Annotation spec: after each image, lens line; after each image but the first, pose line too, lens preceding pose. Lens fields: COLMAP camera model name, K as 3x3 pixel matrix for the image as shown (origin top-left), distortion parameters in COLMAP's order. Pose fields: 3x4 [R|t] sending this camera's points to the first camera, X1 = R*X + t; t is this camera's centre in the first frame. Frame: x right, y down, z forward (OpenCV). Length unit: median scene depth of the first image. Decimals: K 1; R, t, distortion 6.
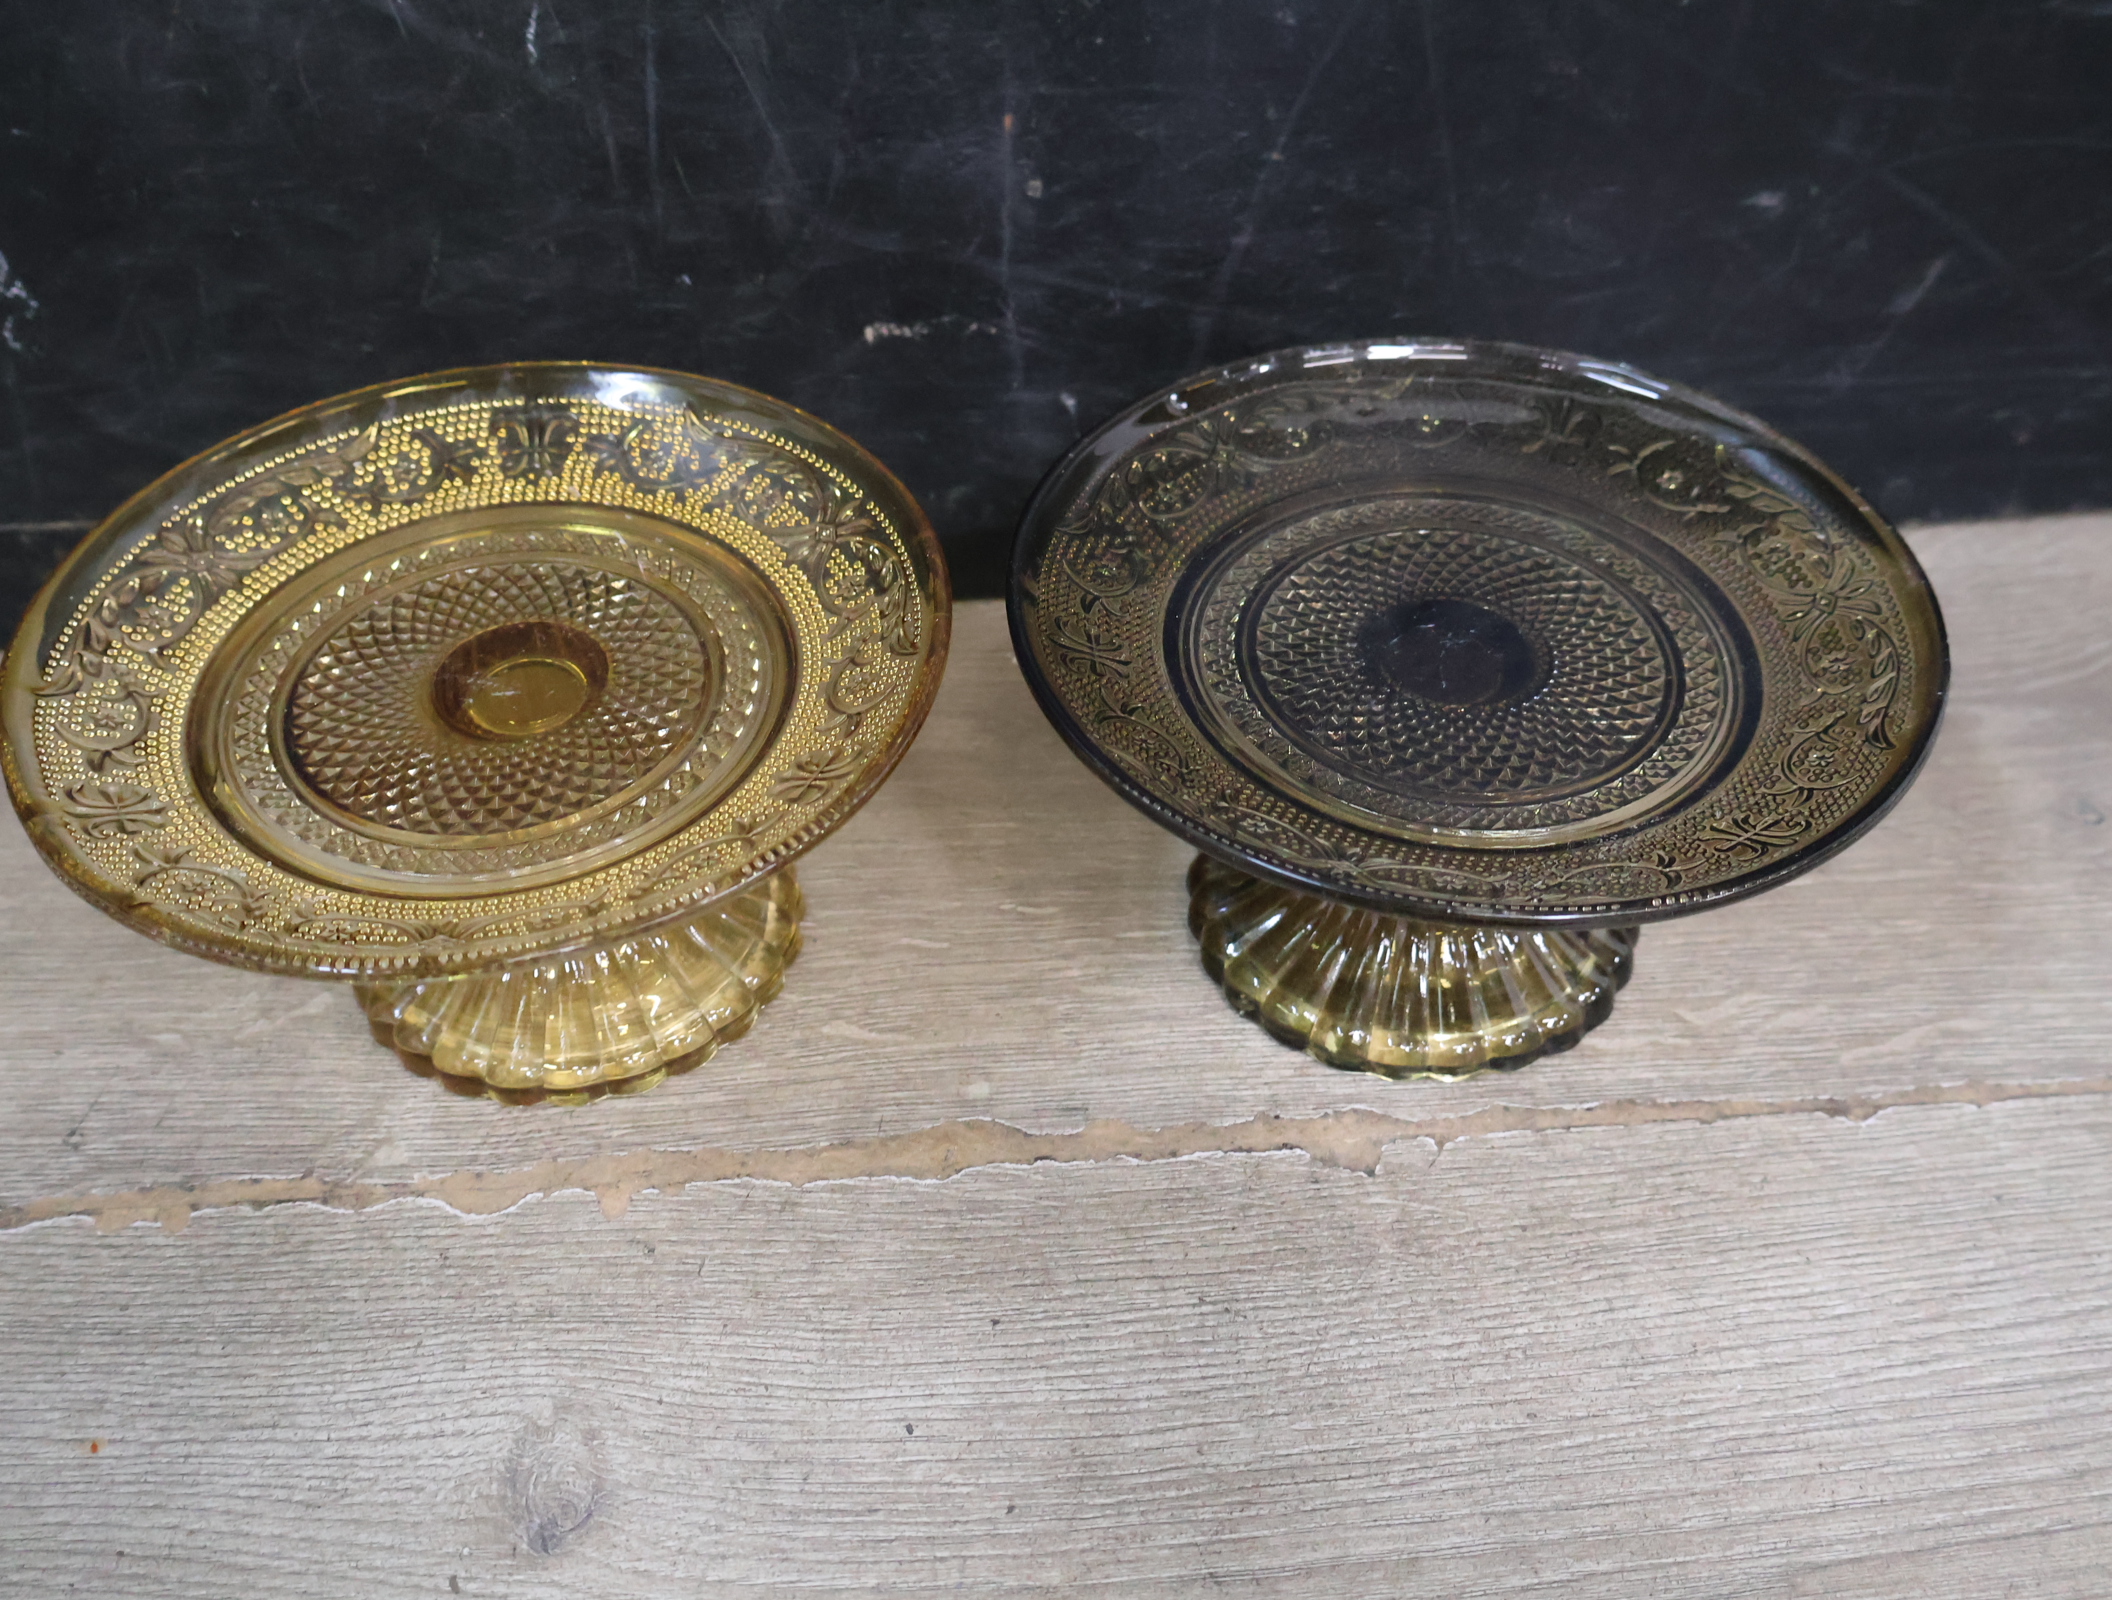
lens RADIAL K [[2290.2, 0, 1058.6], [0, 2290.2, 790.3], [0, 0, 1]] dist [0.007992, 0.000000]
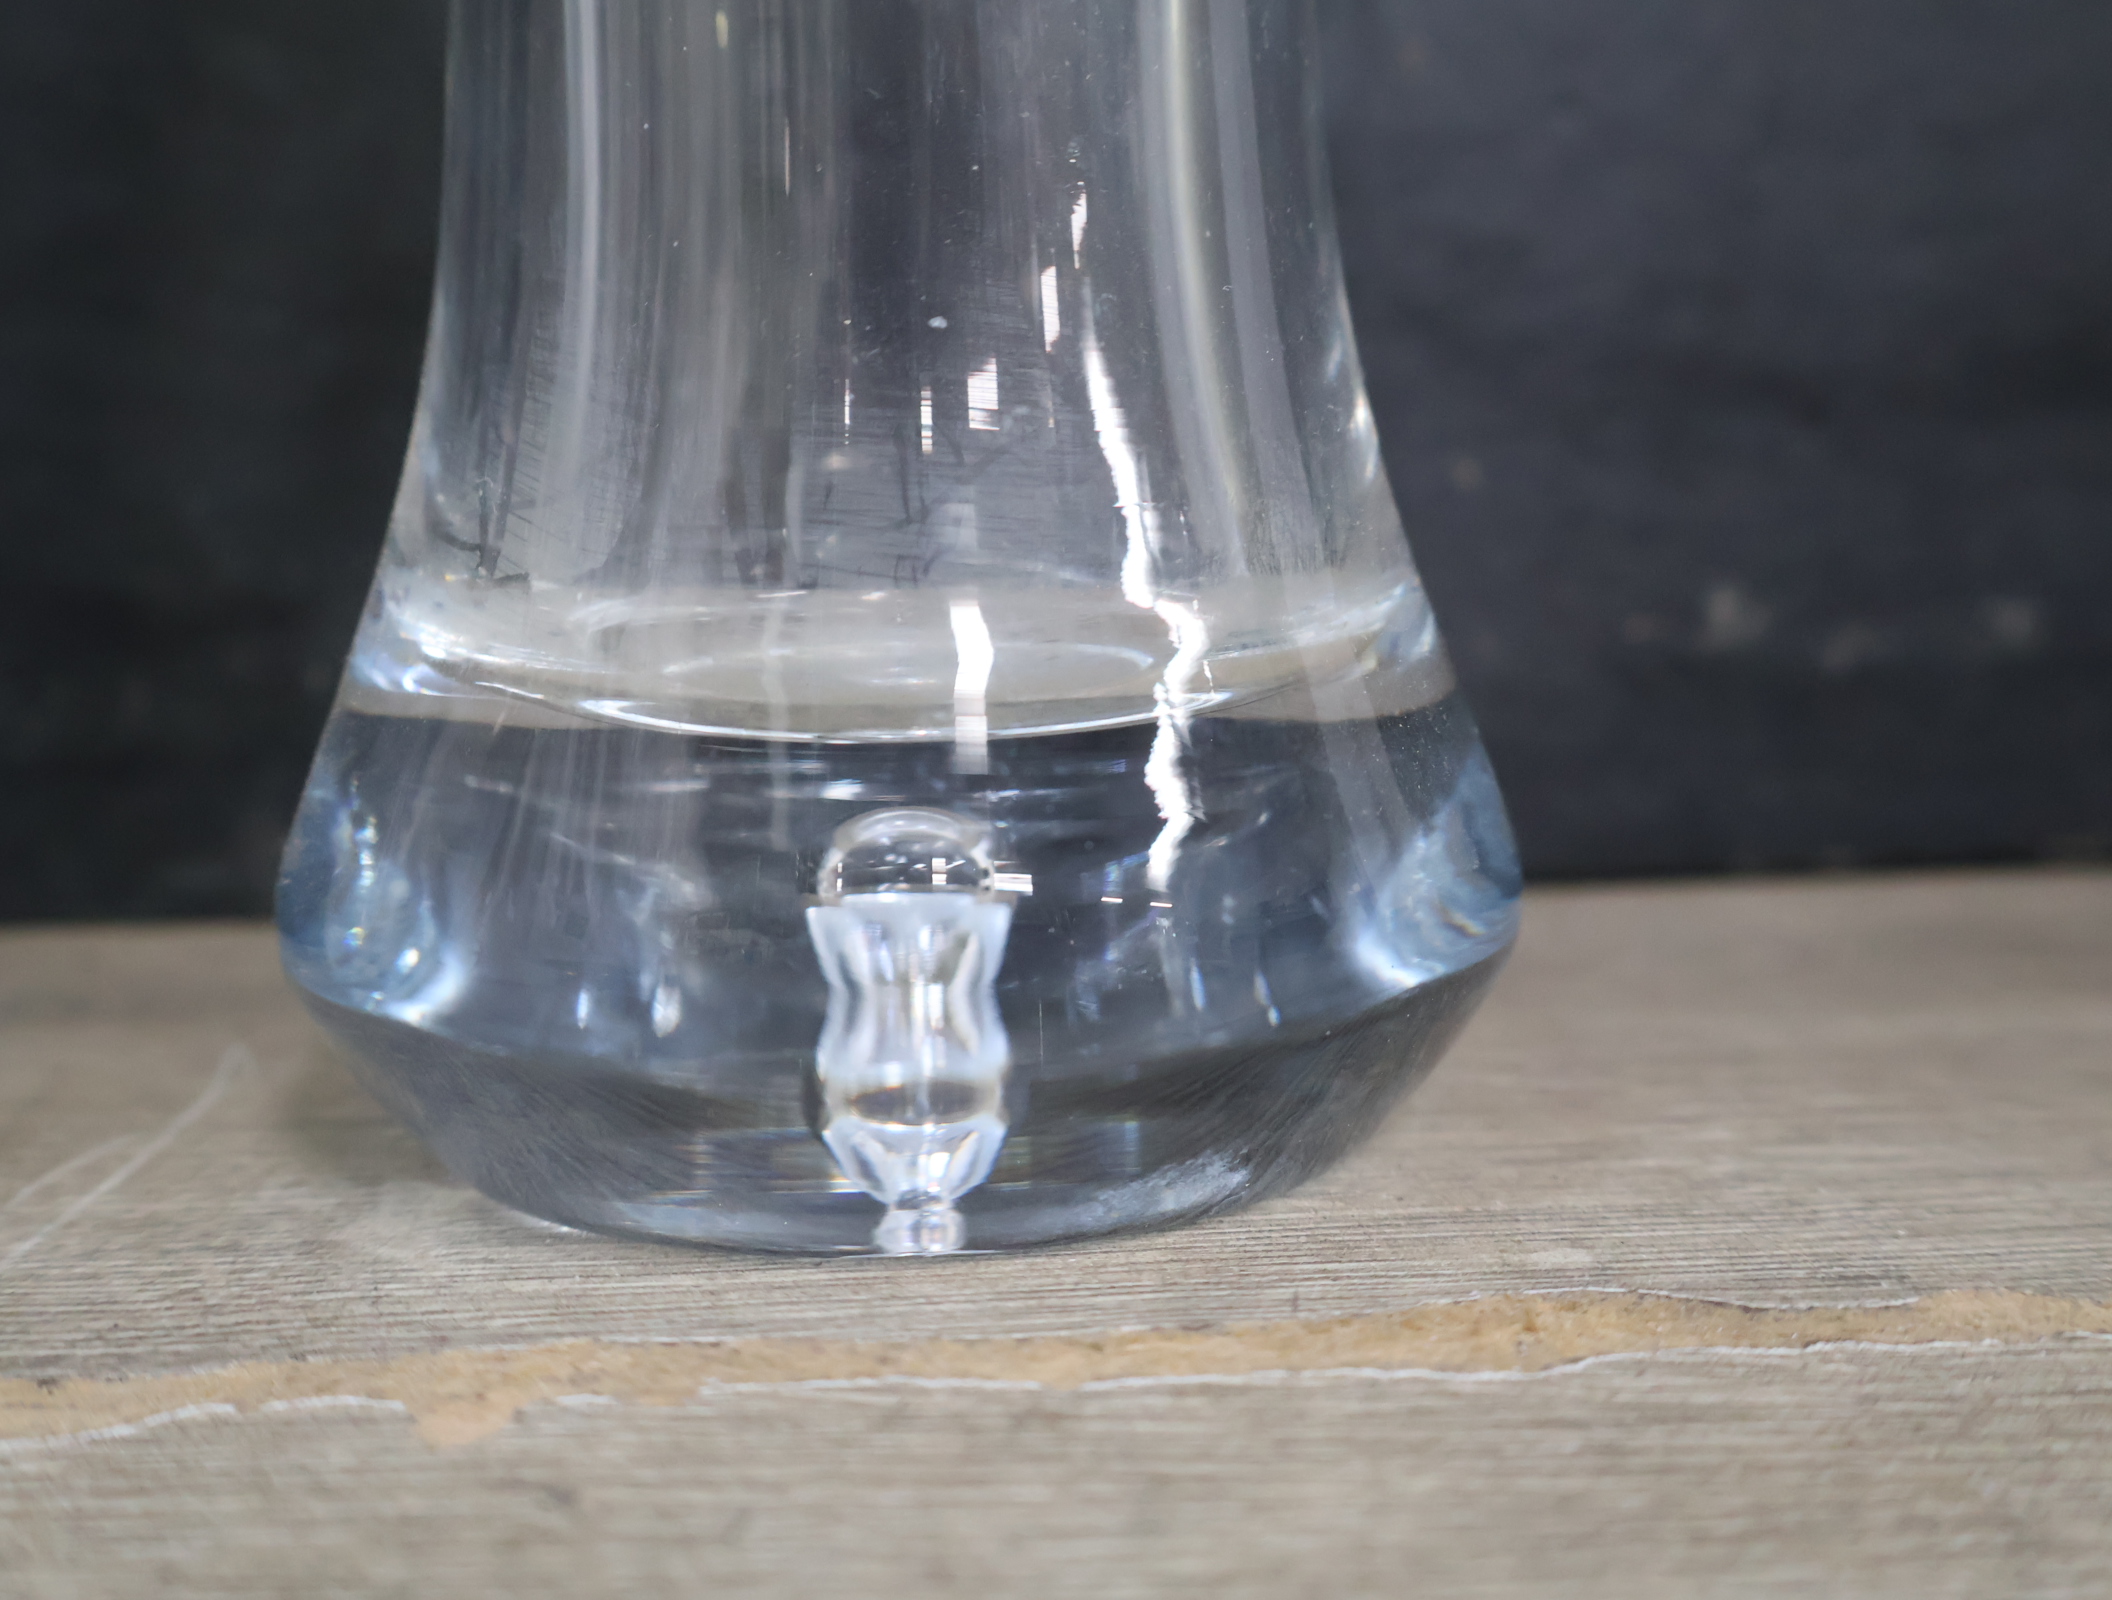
lens RADIAL K [[2290.2, 0, 1044.8], [0, 2290.2, 797.9], [0, 0, 1]] dist [0.007992, 0.000000]
pose [[0.999742, -0.007047, -0.021576, -0.116403], [-0.007248, 0.801679, -0.597711, 0.312774], [0.021510, 0.597714, 0.801421, 0.750654]]
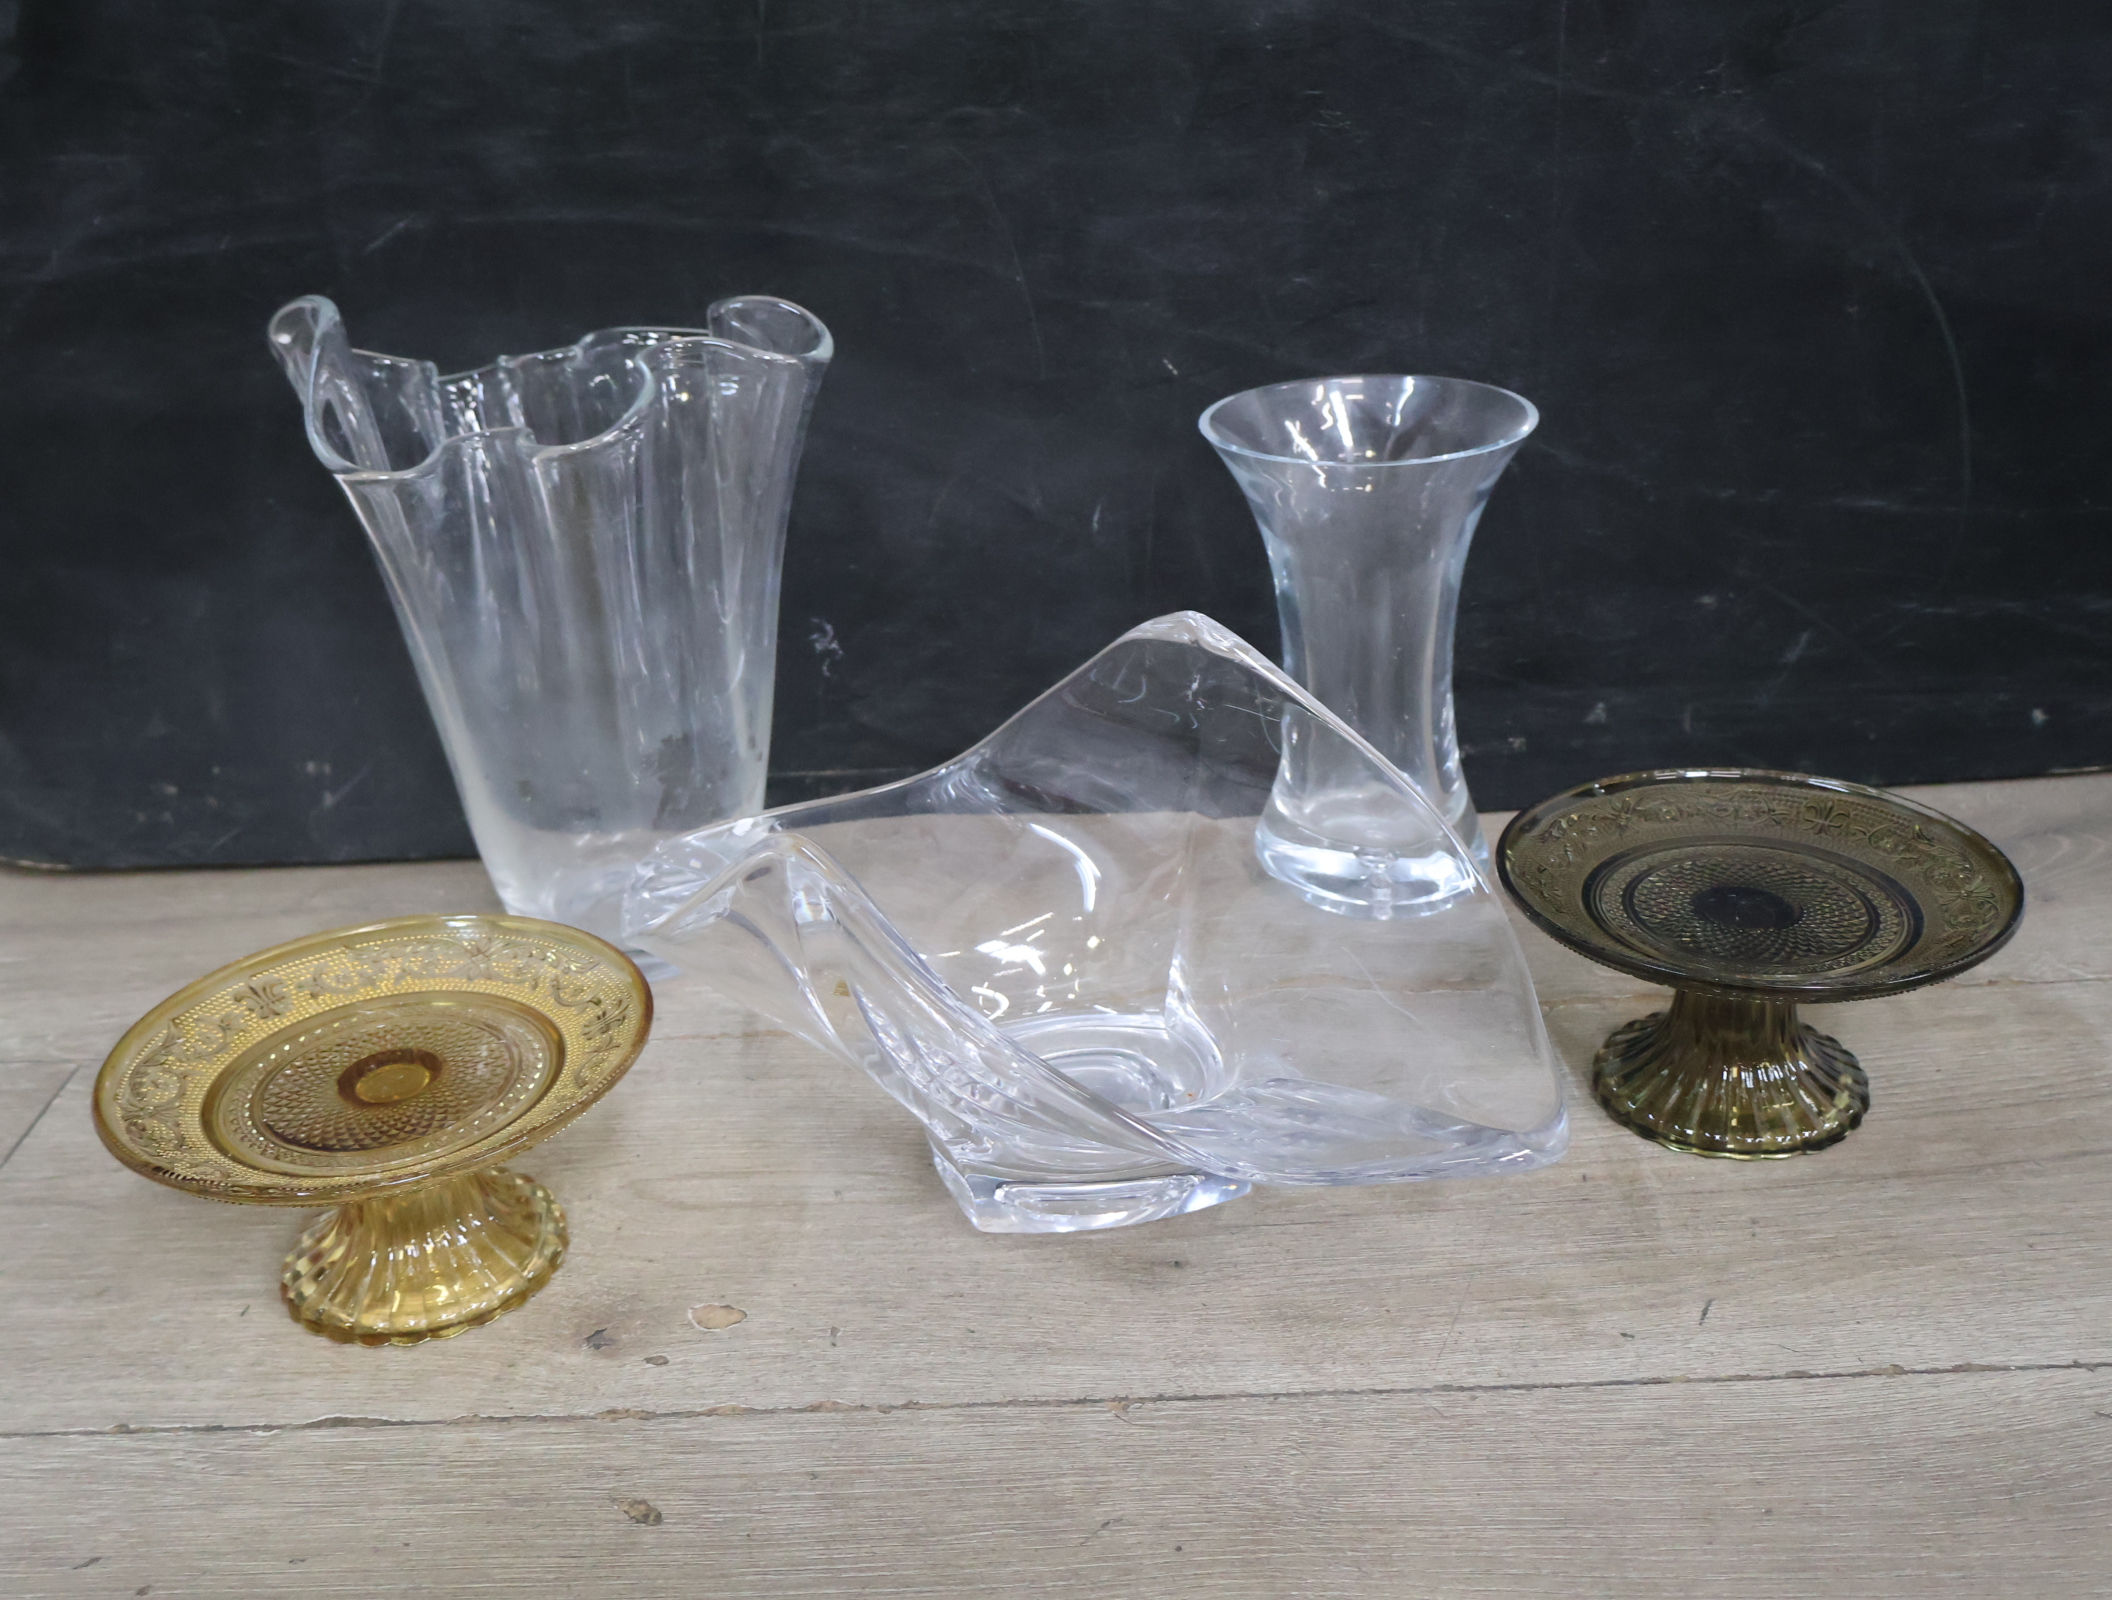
lens RADIAL K [[2290.2, 0, 1037.3], [0, 2290.2, 807.6], [0, 0, 1]] dist [0.007992, 0.000000]
pose [[0.995623, -0.004830, -0.093336, -0.098681], [-0.024891, 0.948891, -0.314620, 0.675219], [0.090086, 0.315566, 0.944618, -1.054845]]
